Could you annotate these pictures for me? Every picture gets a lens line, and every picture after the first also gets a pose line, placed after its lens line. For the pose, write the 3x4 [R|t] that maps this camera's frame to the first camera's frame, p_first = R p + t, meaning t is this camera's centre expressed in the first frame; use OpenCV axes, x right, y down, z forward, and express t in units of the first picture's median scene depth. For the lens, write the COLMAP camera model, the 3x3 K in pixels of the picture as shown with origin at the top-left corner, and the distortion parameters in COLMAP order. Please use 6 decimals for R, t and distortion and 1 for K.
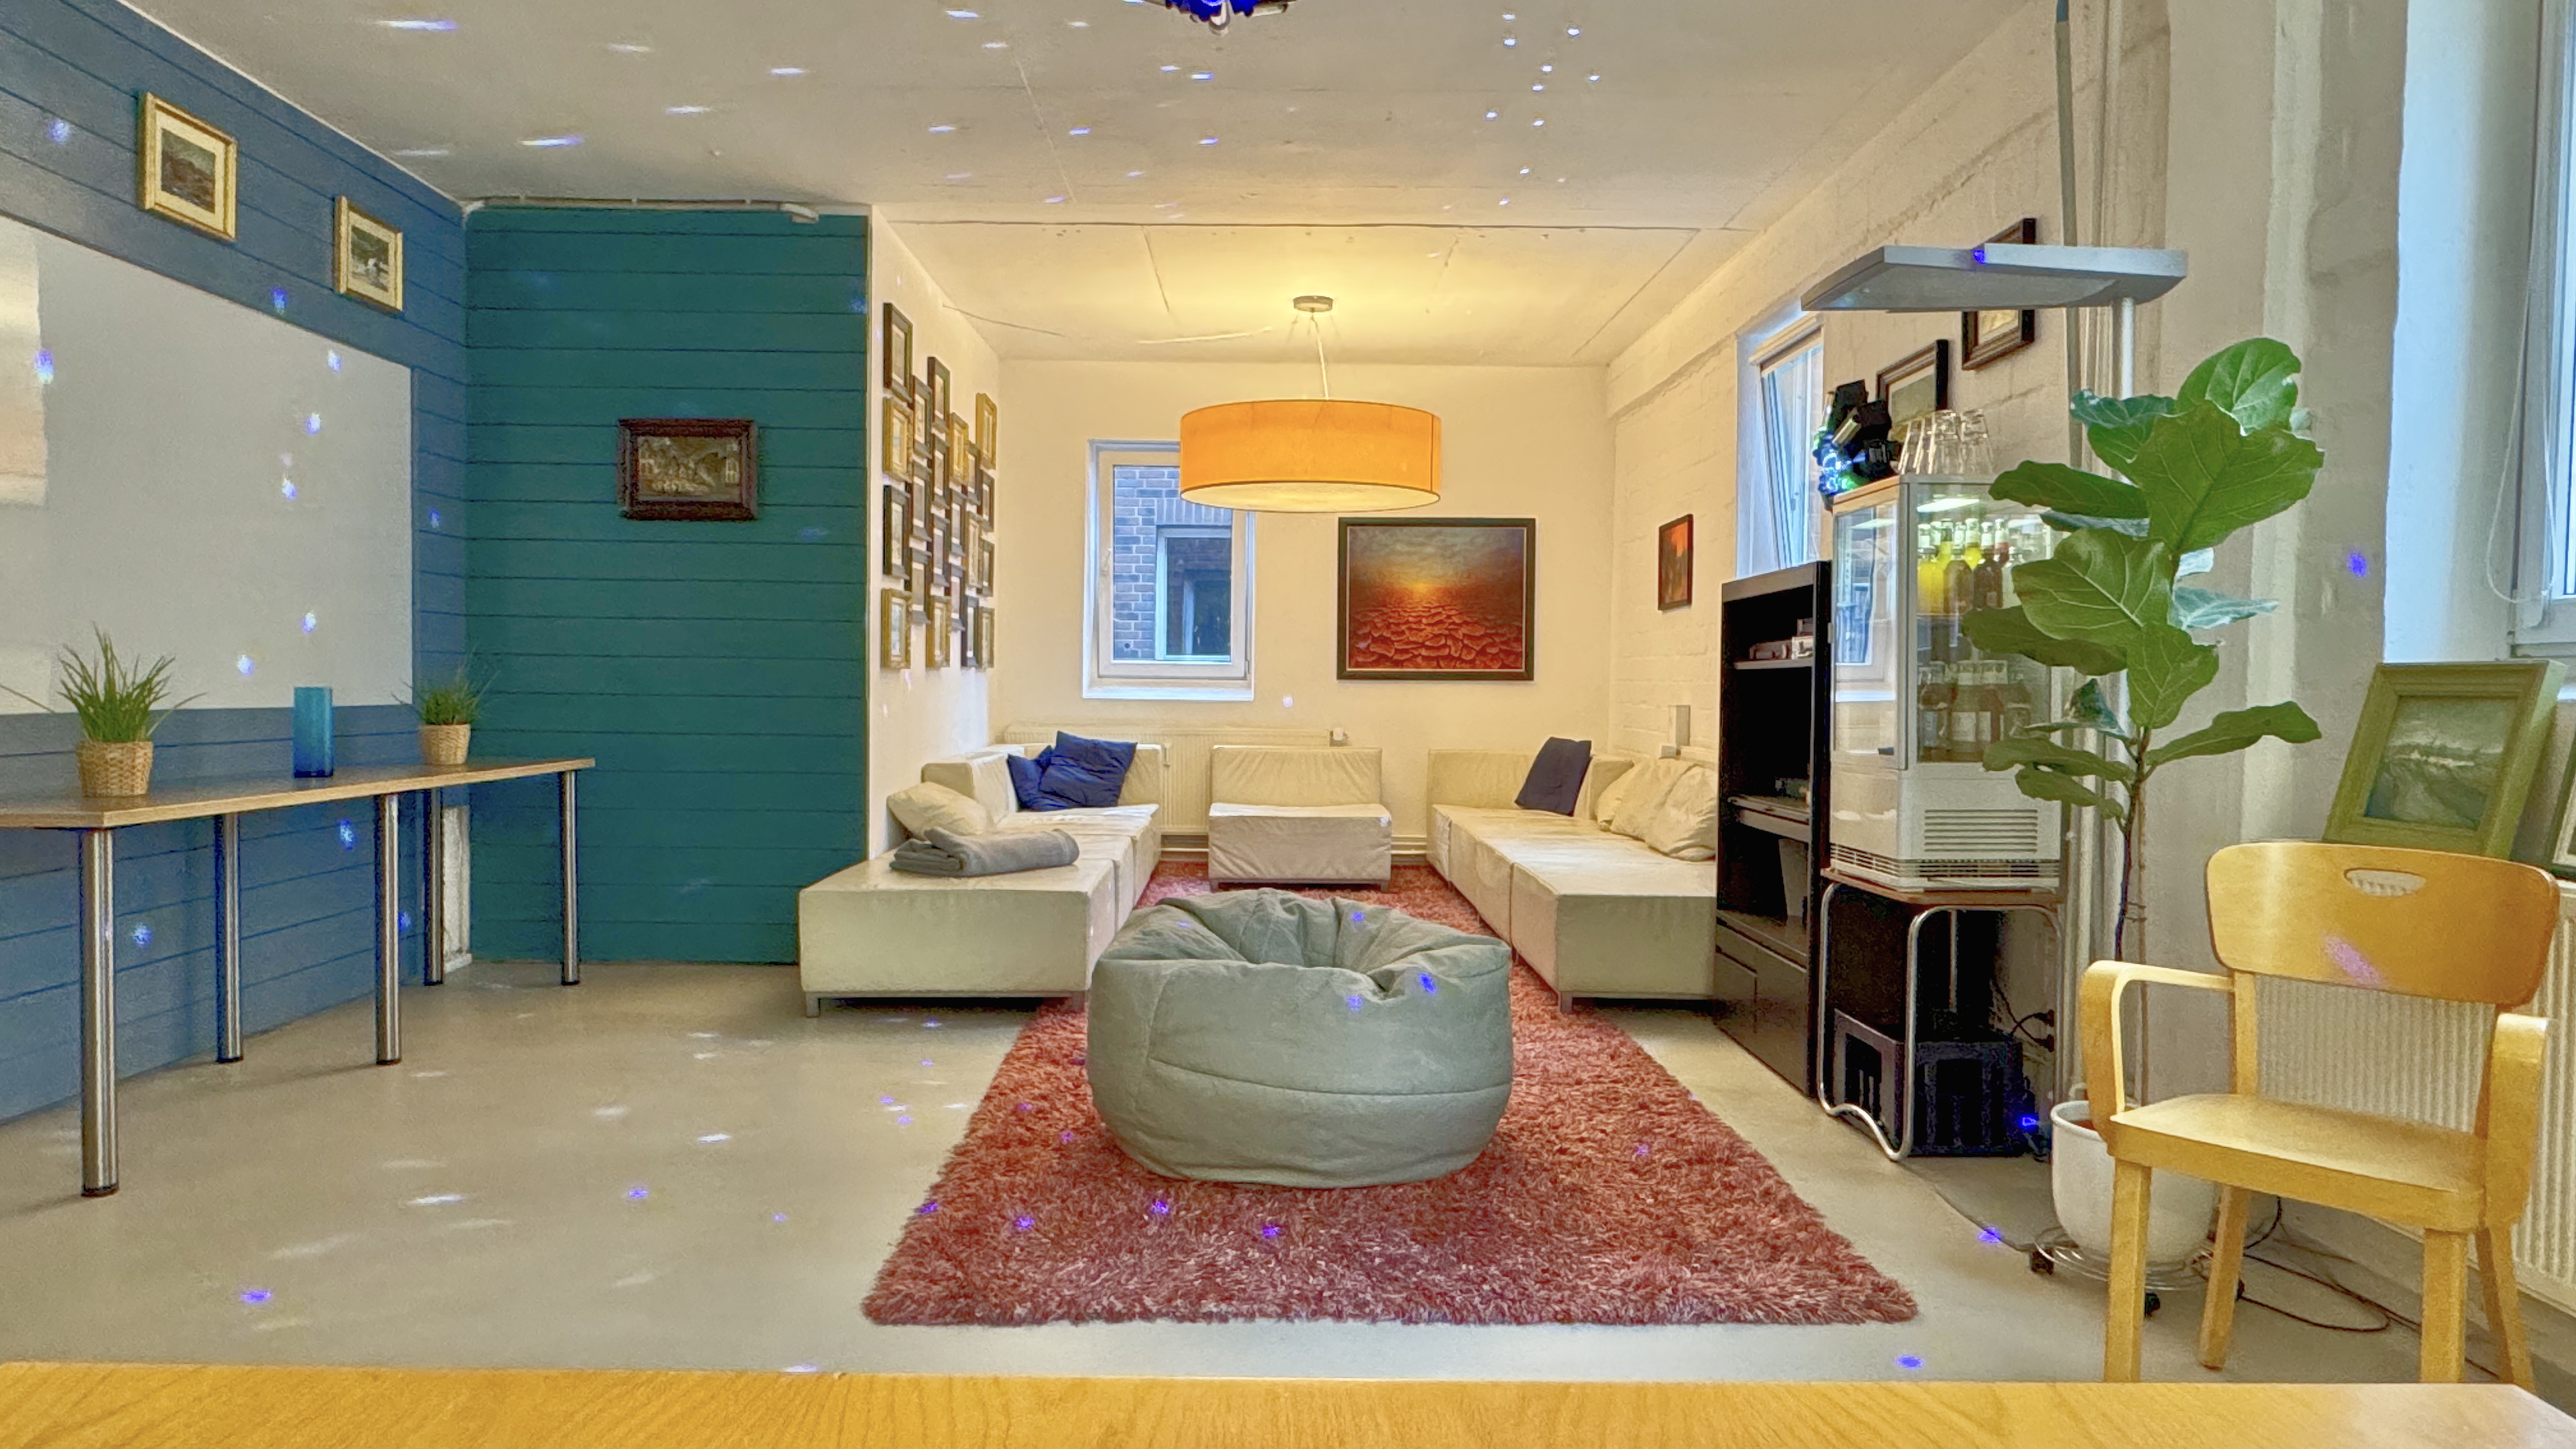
lens RADIAL K [[1629.4, 0, 1288.0], [0, 1629.4, 724.5], [0, 0, 1]] dist [0.003200, -0.000036]
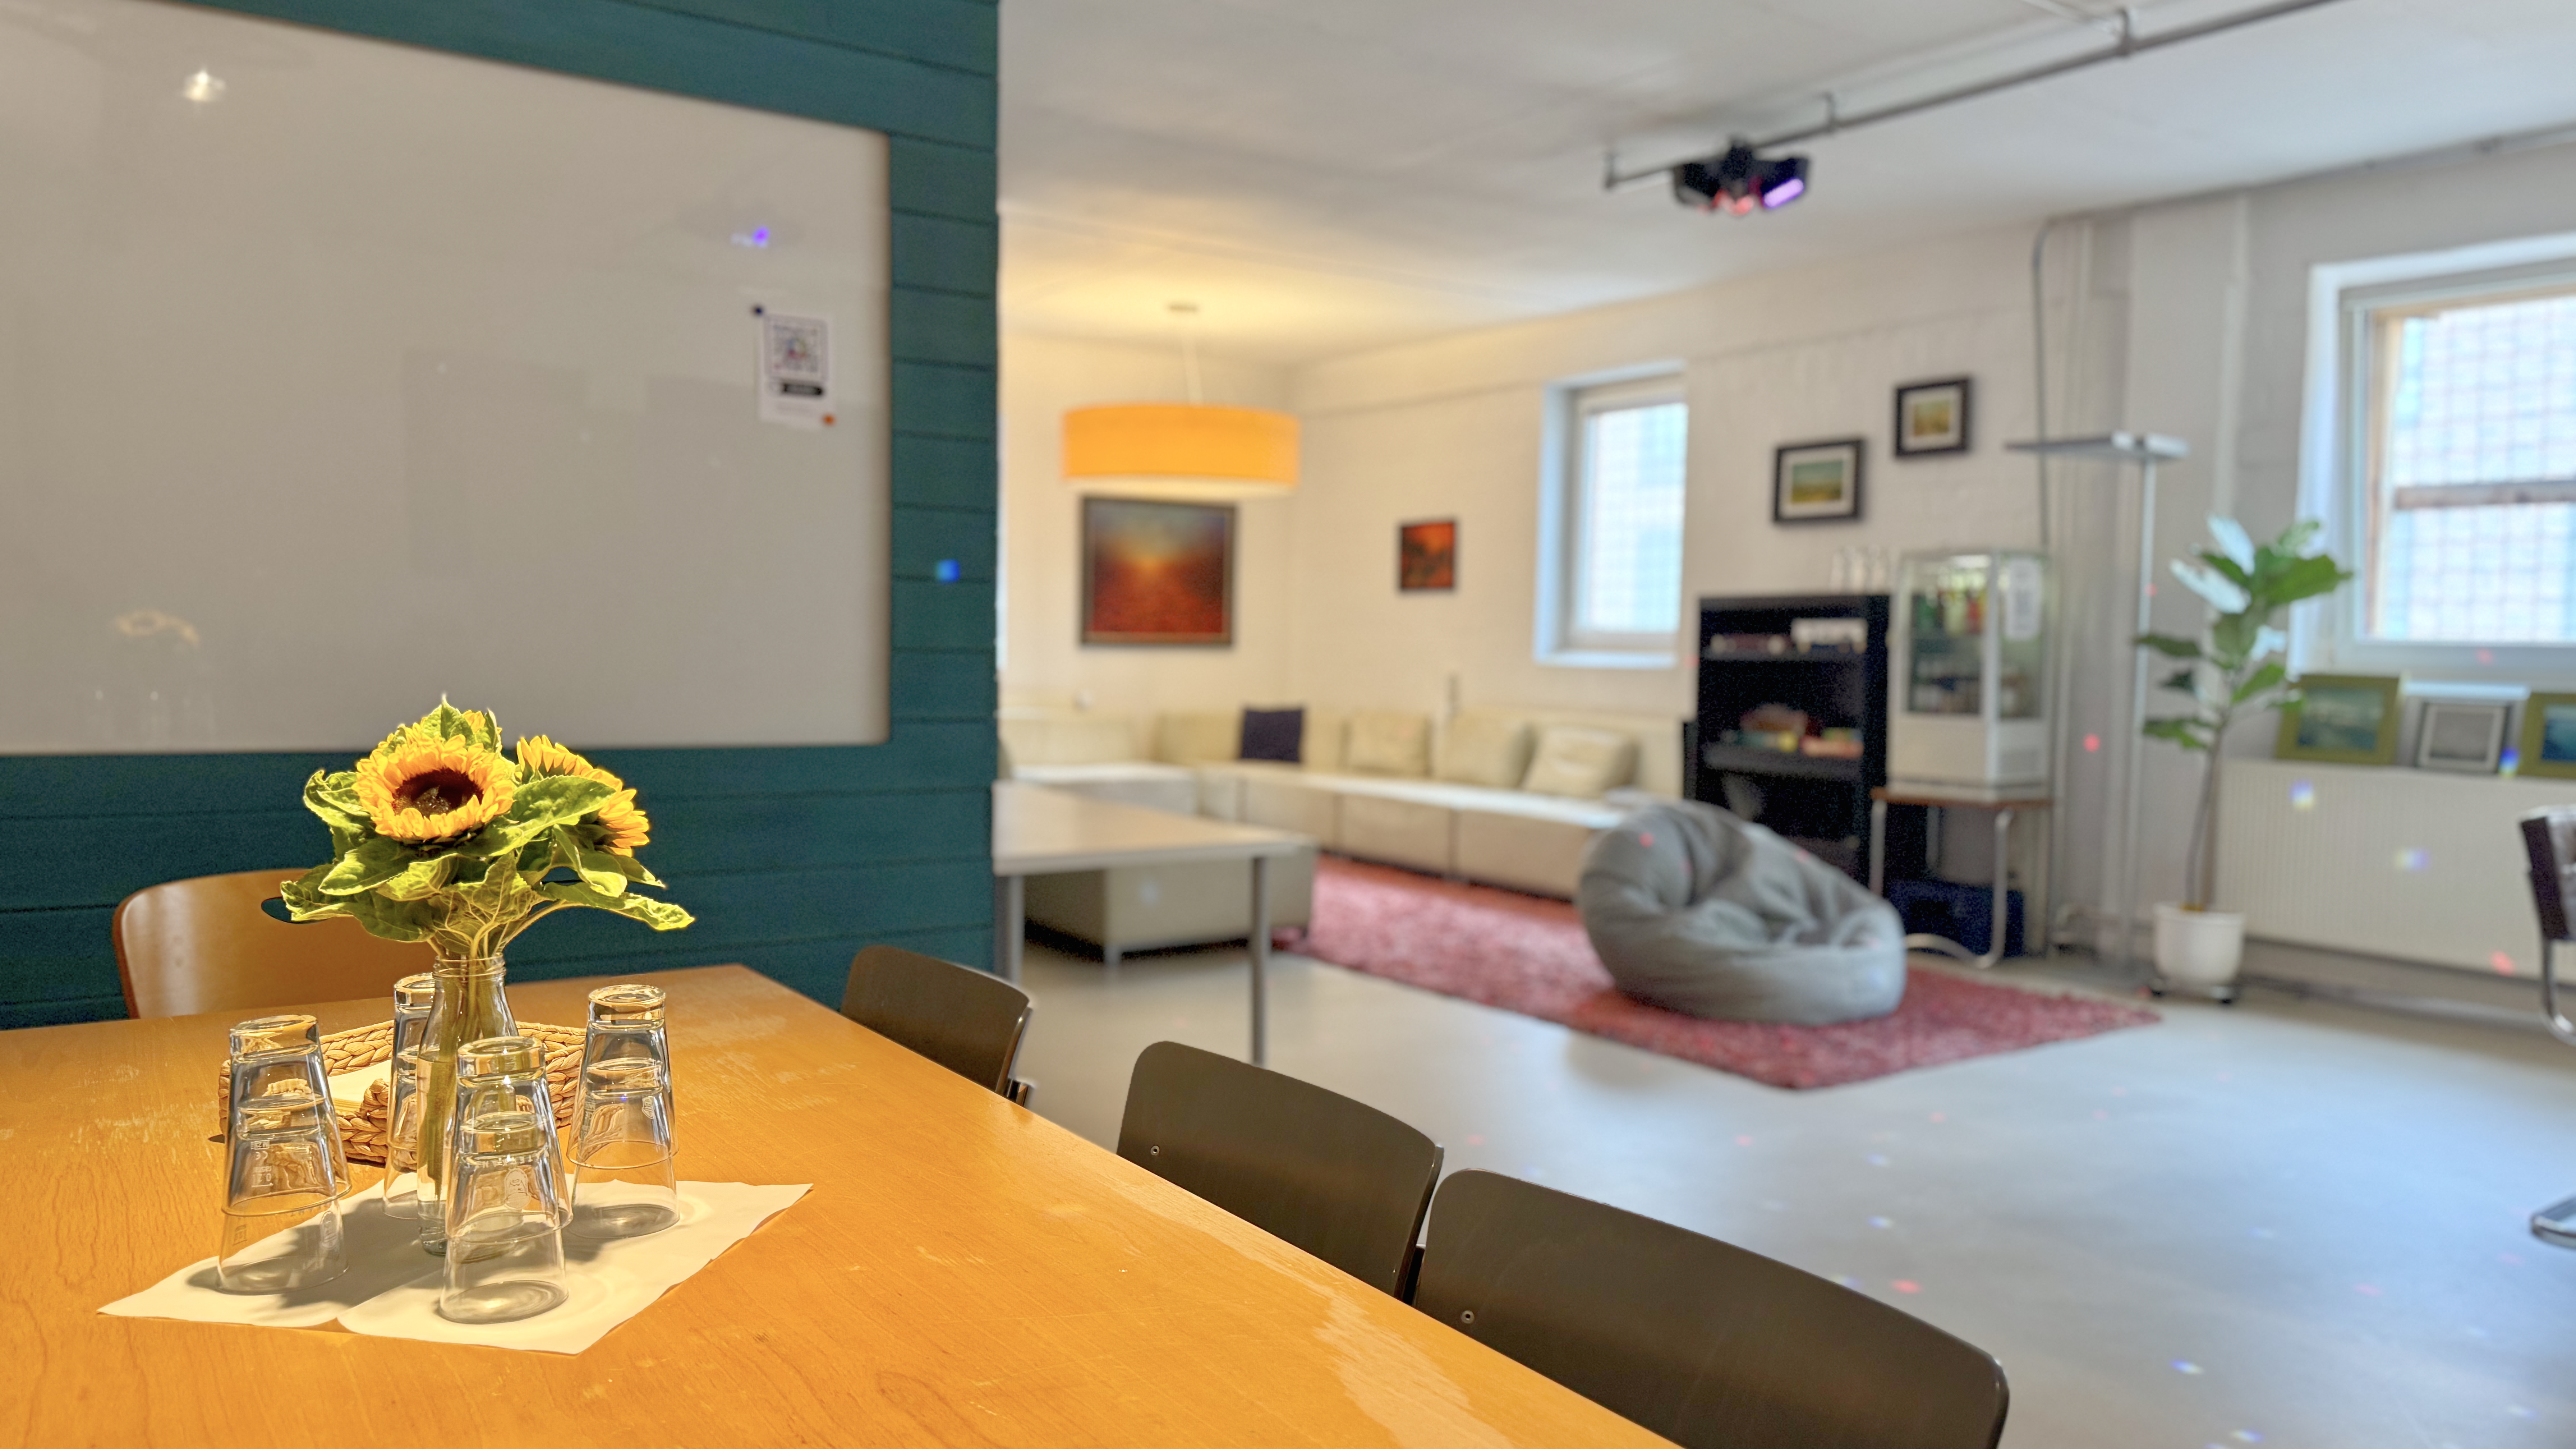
lens RADIAL K [[1772.6, 0, 1288.0], [0, 1772.6, 724.5], [0, 0, 1]] dist [0.001957, 0.000539]
pose [[0.828094, -0.022738, 0.560127, -0.614316], [0.002826, 0.999334, 0.036390, -0.021429], [-0.560582, -0.028552, 0.827607, -0.045970]]
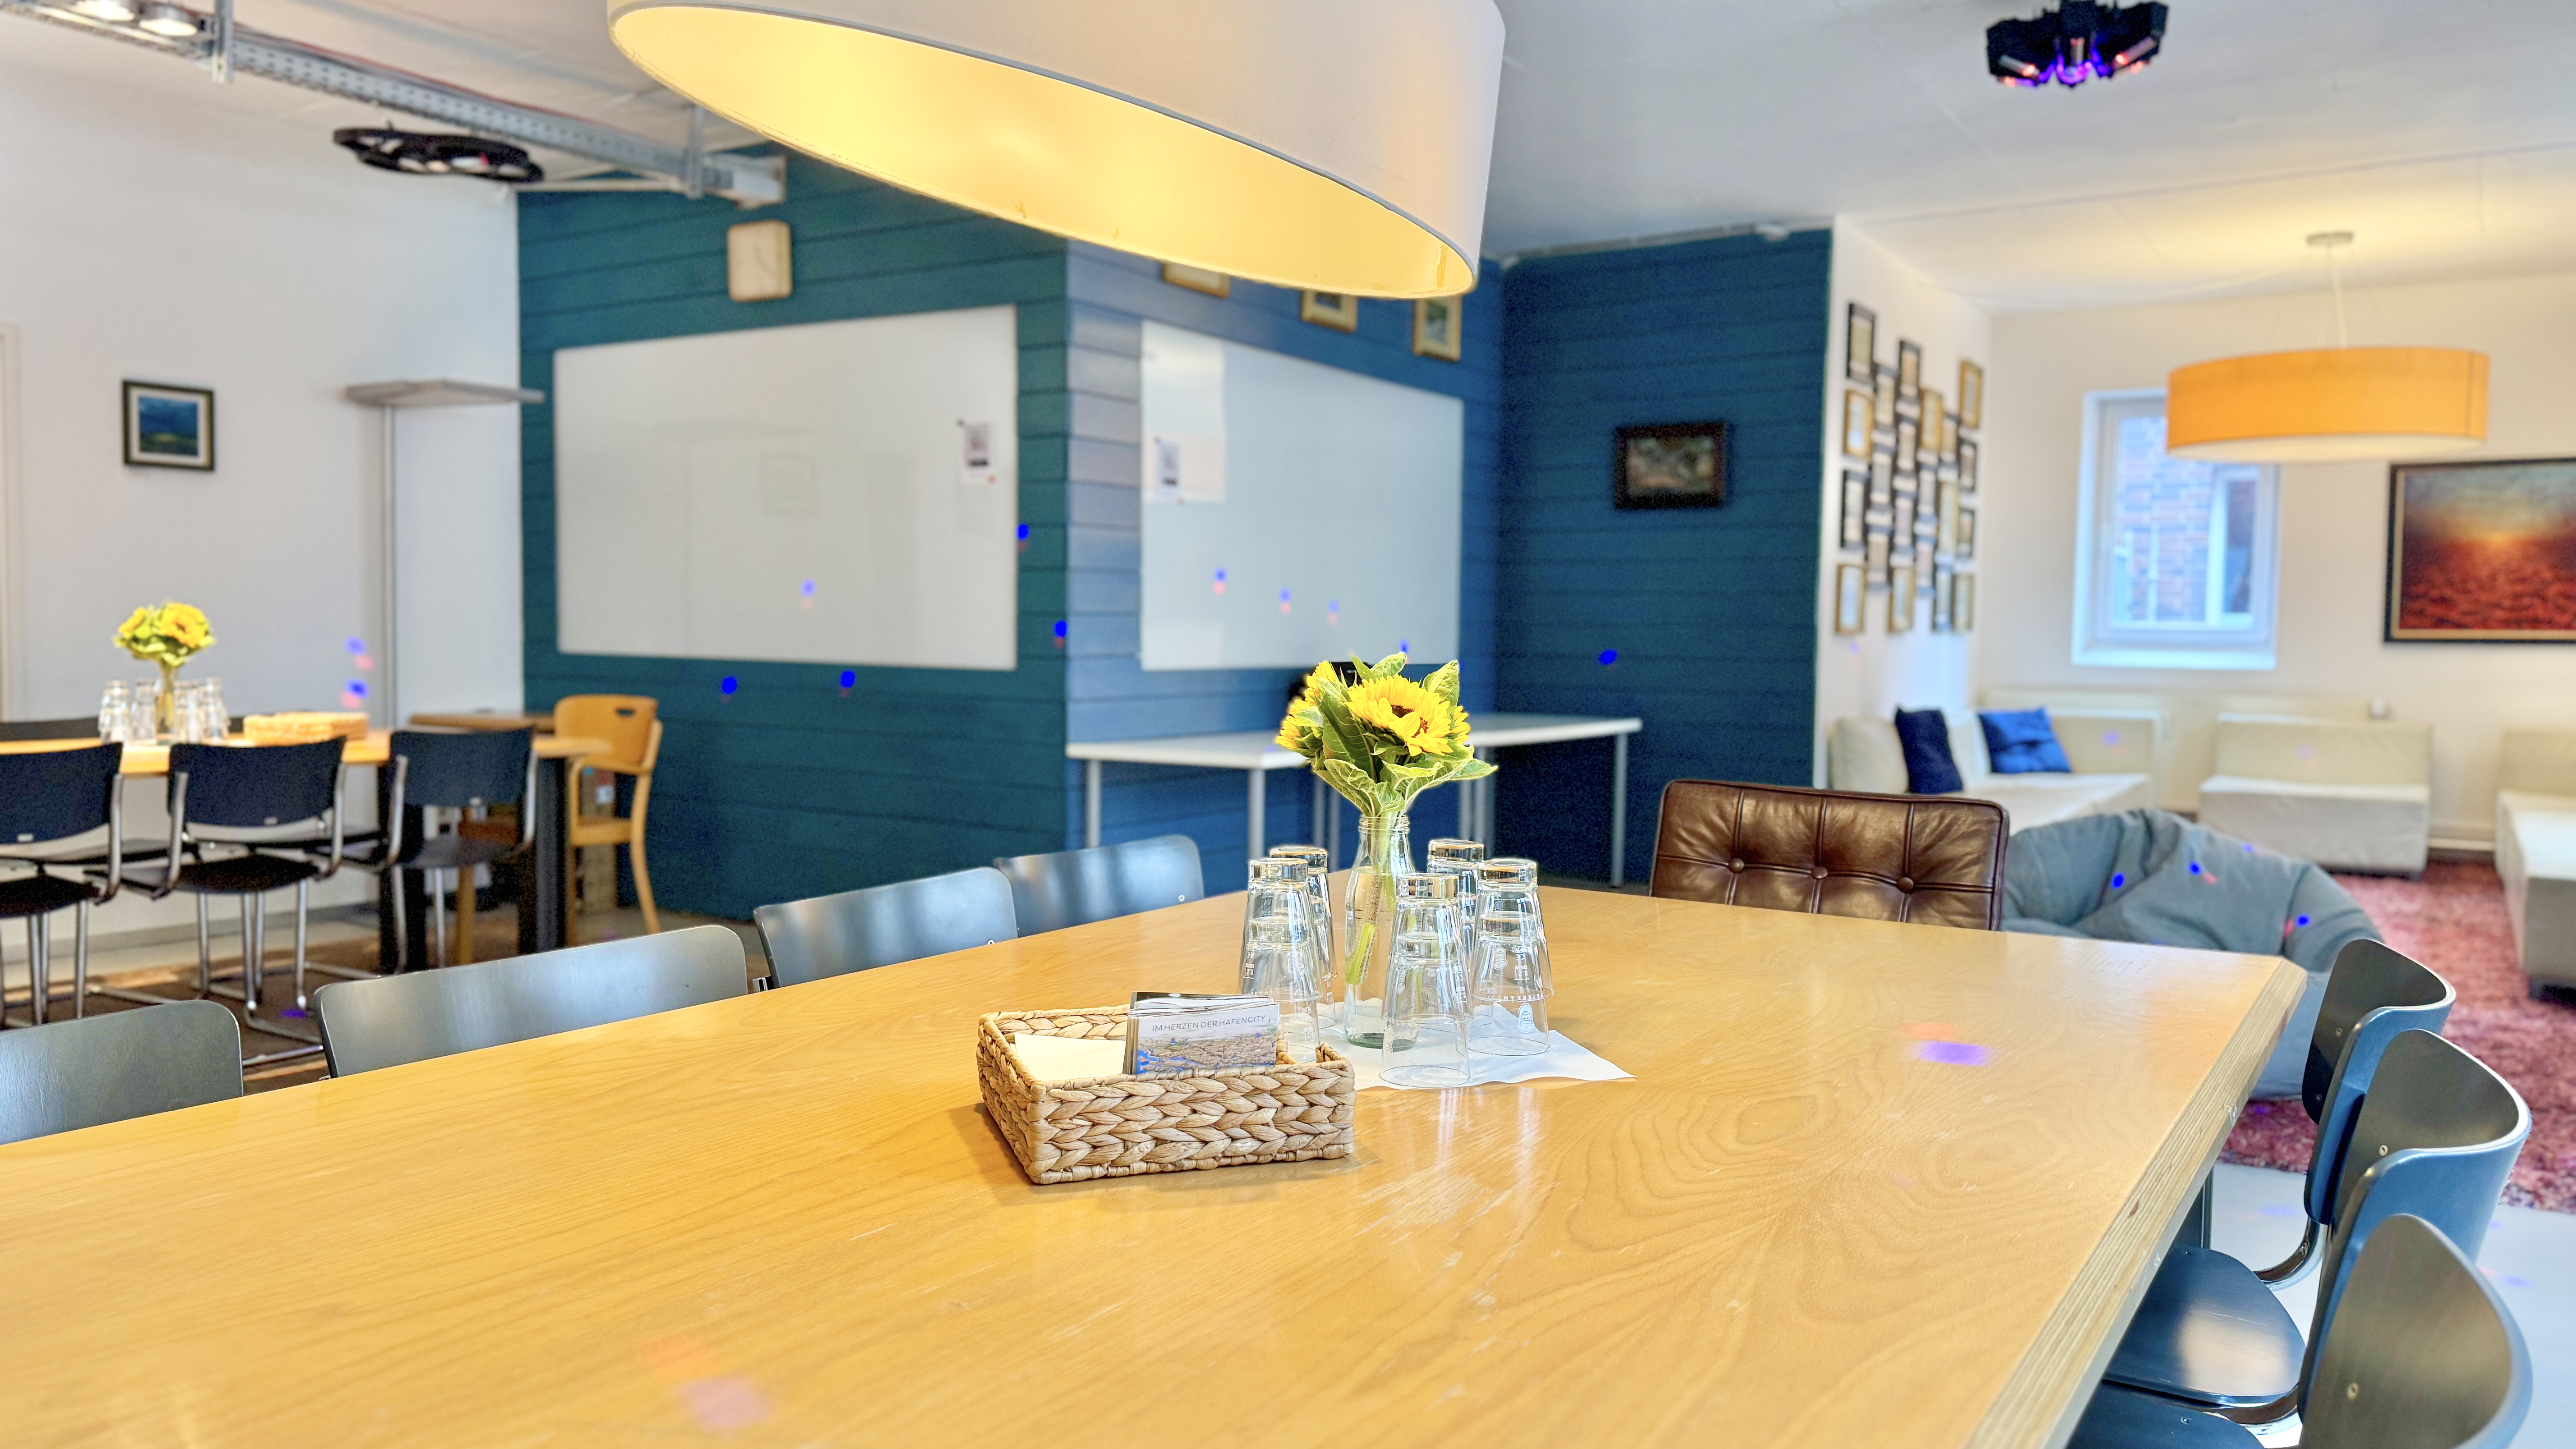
lens RADIAL K [[1856.9, 0, 1288.0], [0, 1856.9, 724.5], [0, 0, 1]] dist [0.006347, 0.001717]
pose [[0.833230, 0.029096, -0.552161, 0.115158], [-0.018577, 0.999524, 0.024636, 0.002167], [0.552614, -0.010270, 0.833374, -0.211318]]
